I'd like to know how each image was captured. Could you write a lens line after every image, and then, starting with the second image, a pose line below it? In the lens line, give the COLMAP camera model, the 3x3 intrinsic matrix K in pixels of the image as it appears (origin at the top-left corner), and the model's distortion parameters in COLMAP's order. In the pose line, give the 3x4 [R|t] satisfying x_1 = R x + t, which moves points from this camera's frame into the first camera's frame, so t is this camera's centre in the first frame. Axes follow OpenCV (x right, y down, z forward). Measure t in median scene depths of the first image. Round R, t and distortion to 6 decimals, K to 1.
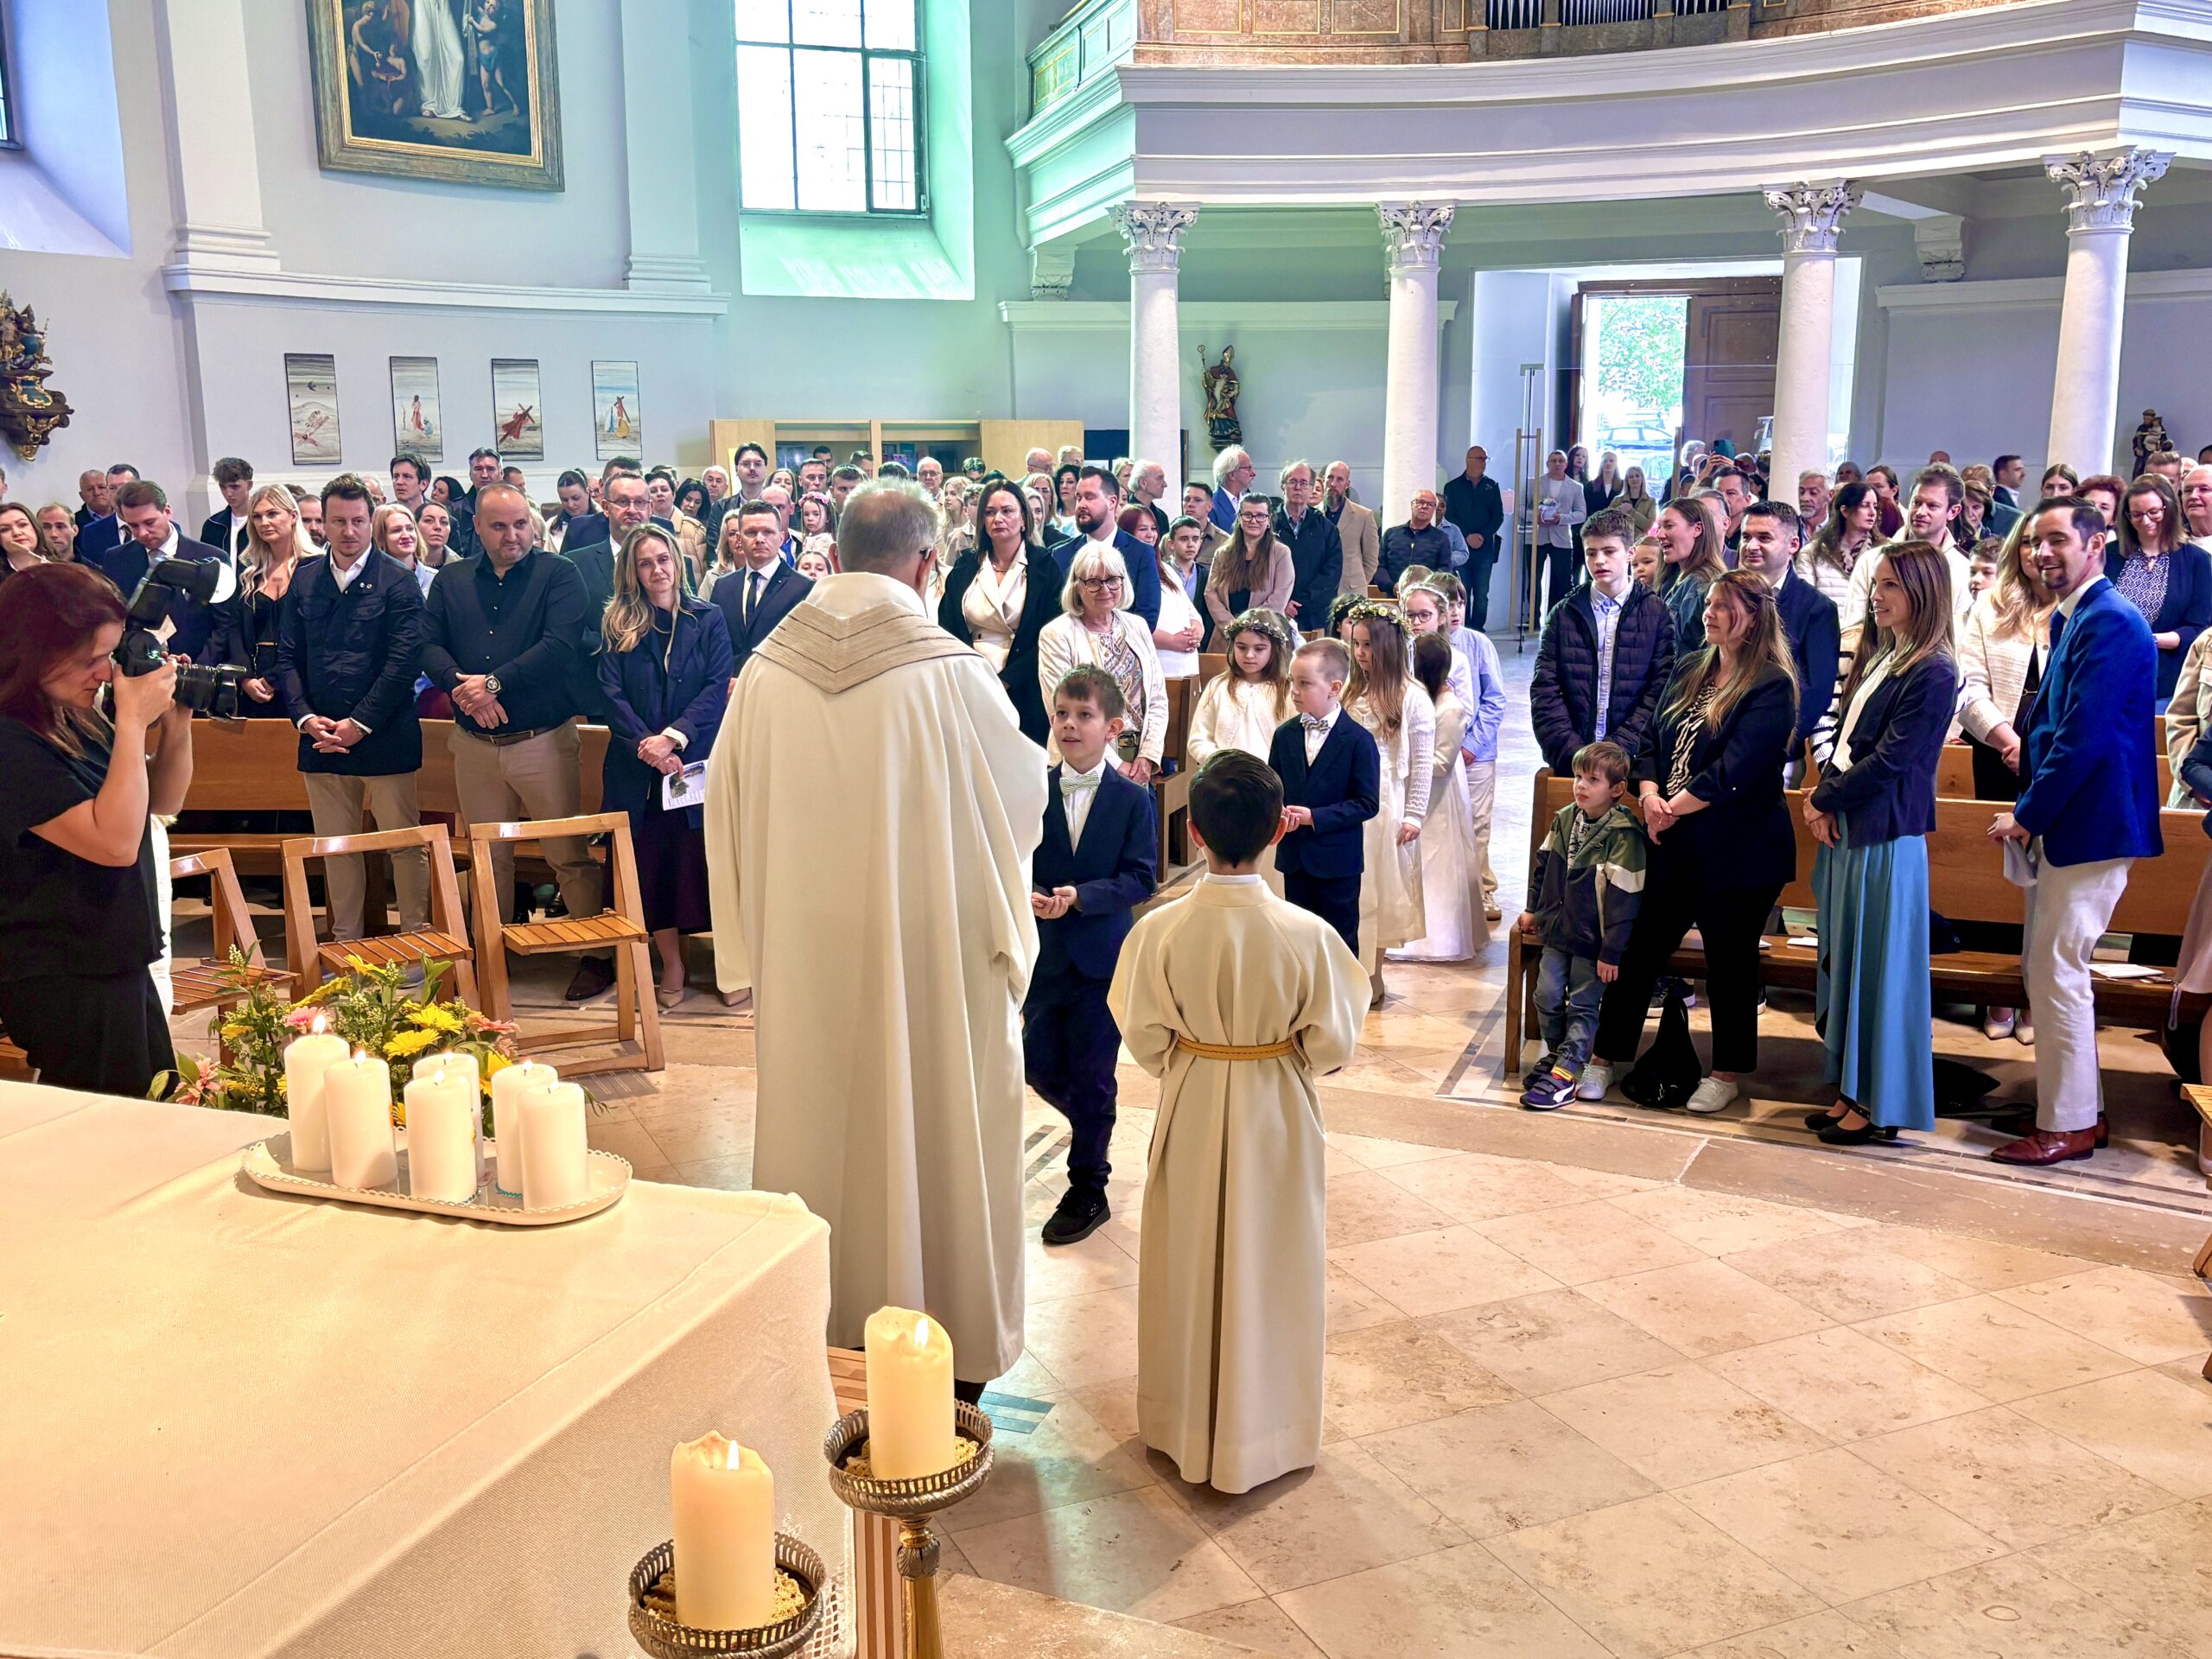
lens RADIAL K [[2145.7, 0, 1092.9], [0, 2145.7, 837.4], [0, 0, 1]] dist [0.000984, 0.081636]
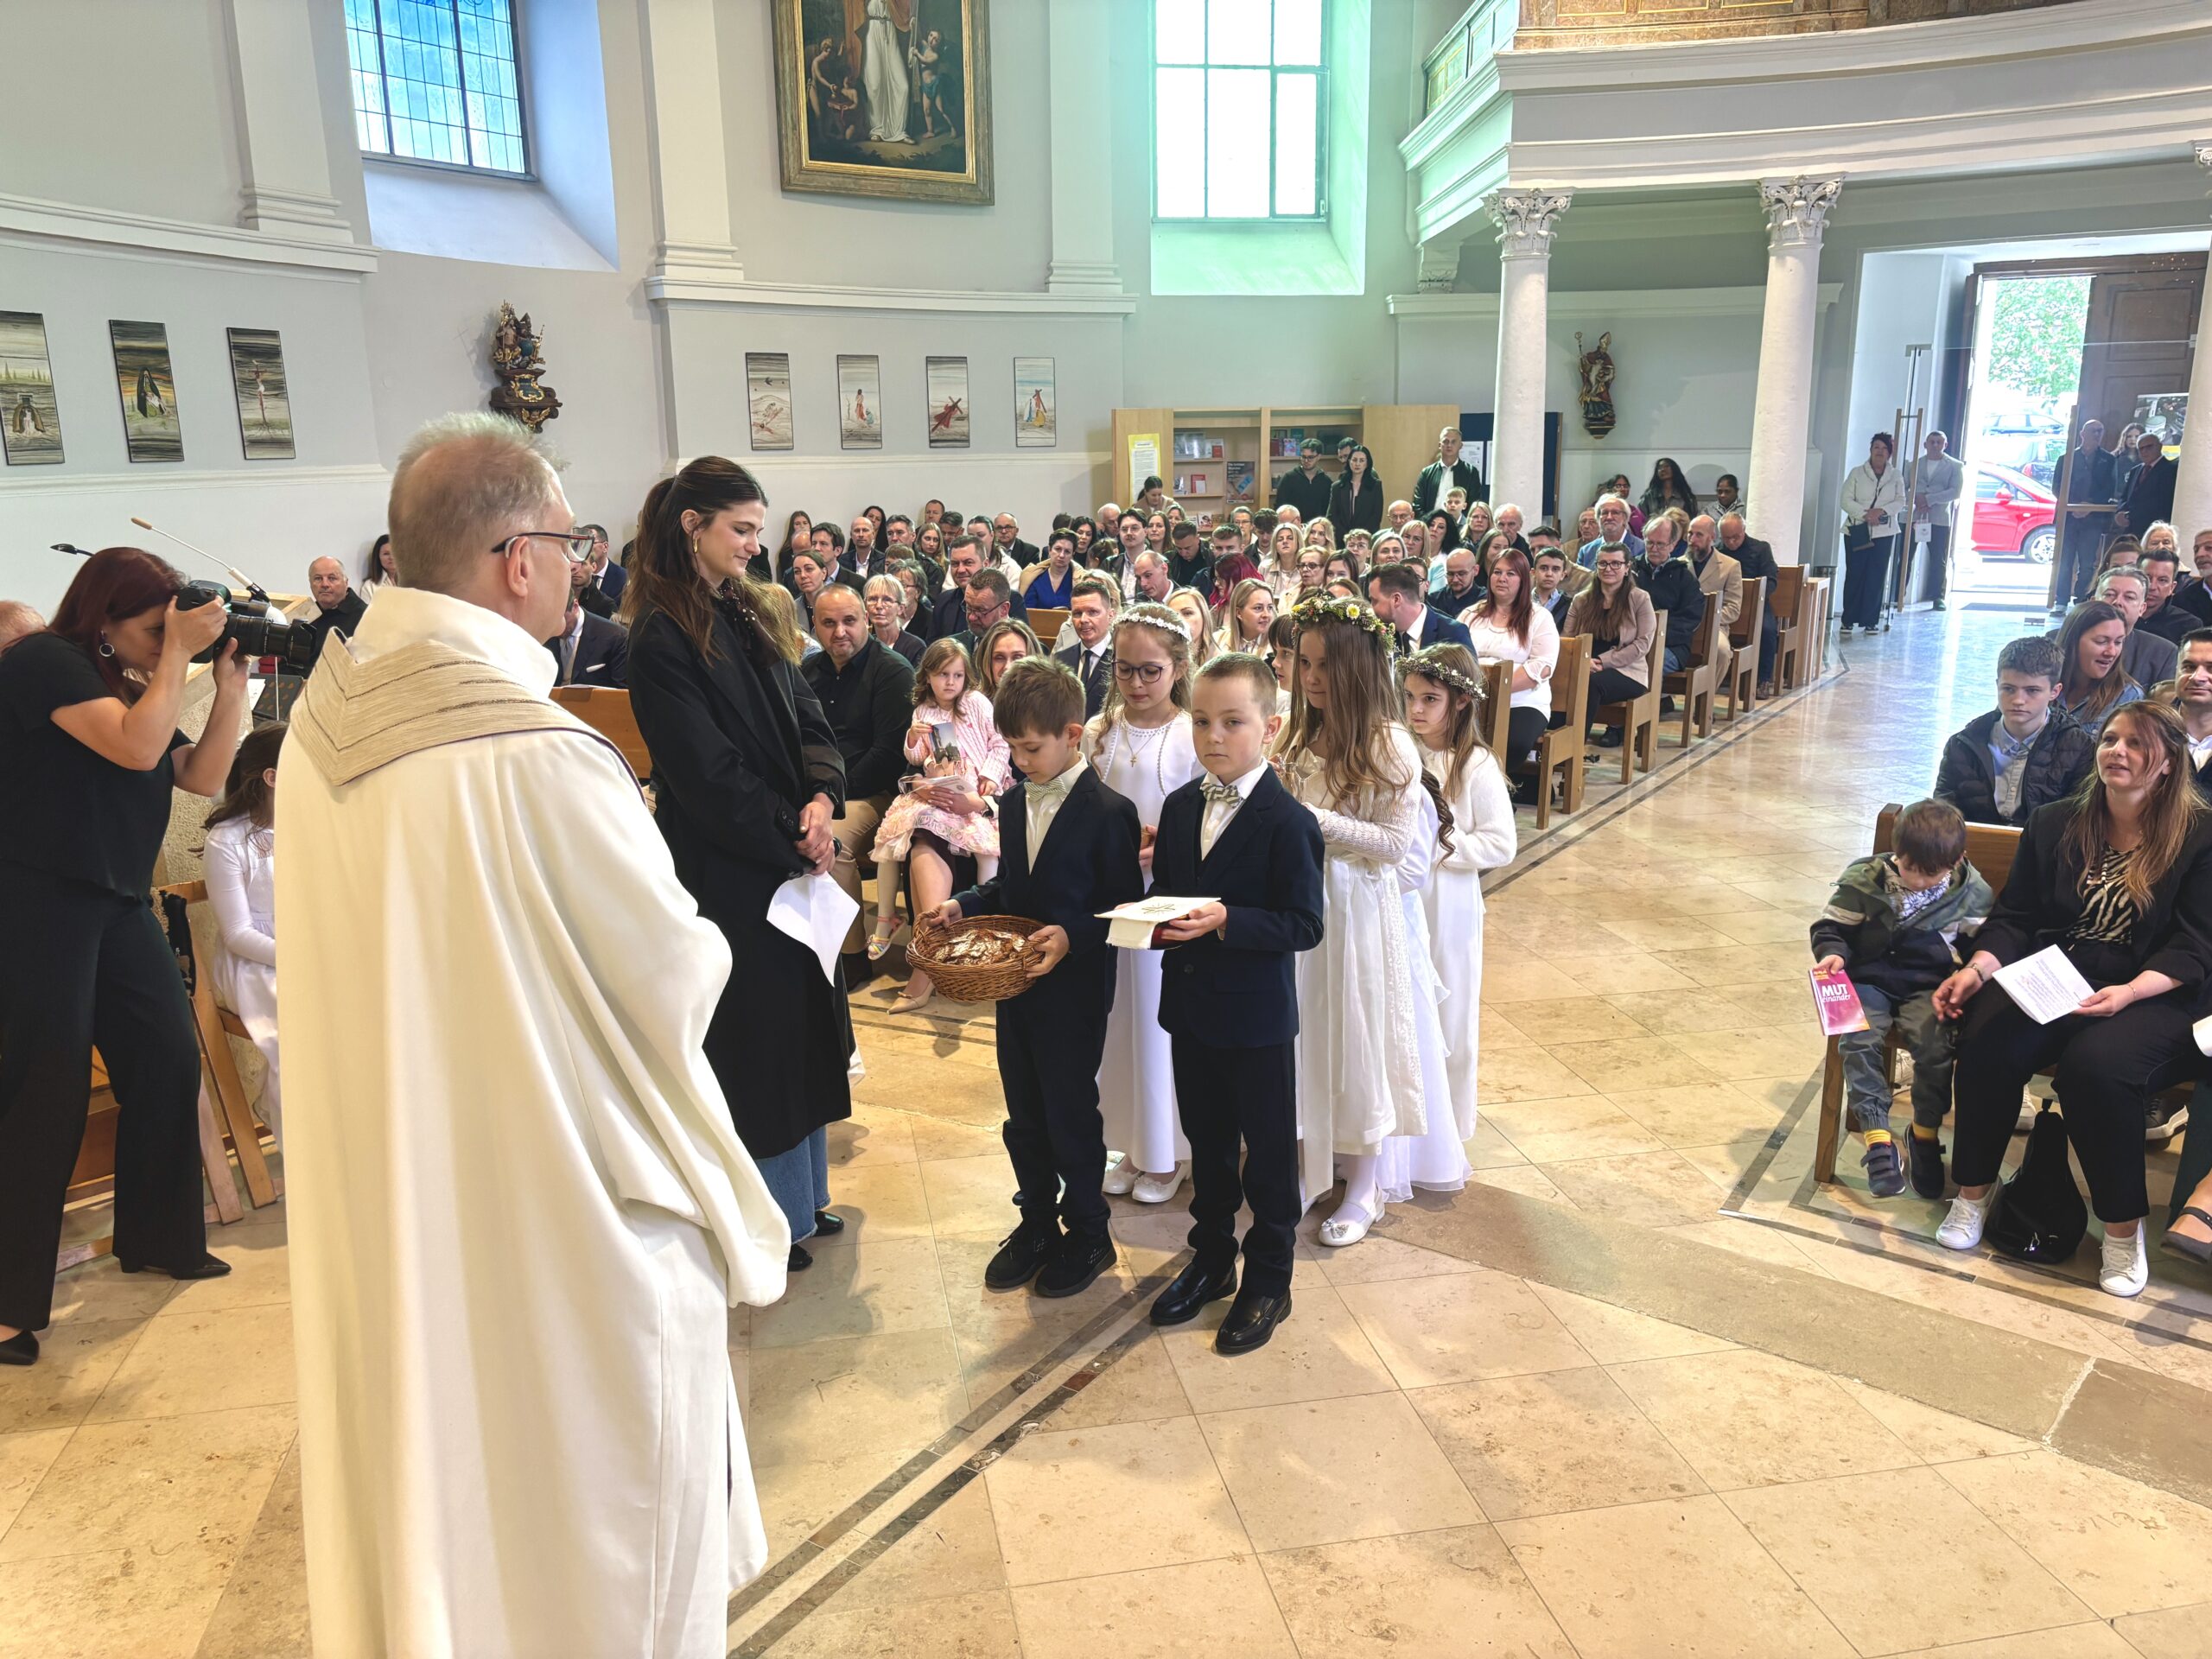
lens RADIAL K [[1687.4, 0, 1089.7], [0, 1687.4, 828.5], [0, 0, 1]] dist [0.057874, -0.054811]
pose [[0.970506, 0.049477, -0.235947, 0.032297], [-0.038461, 0.997954, 0.051065, -0.022199], [0.237990, -0.040484, 0.970423, 0.140577]]
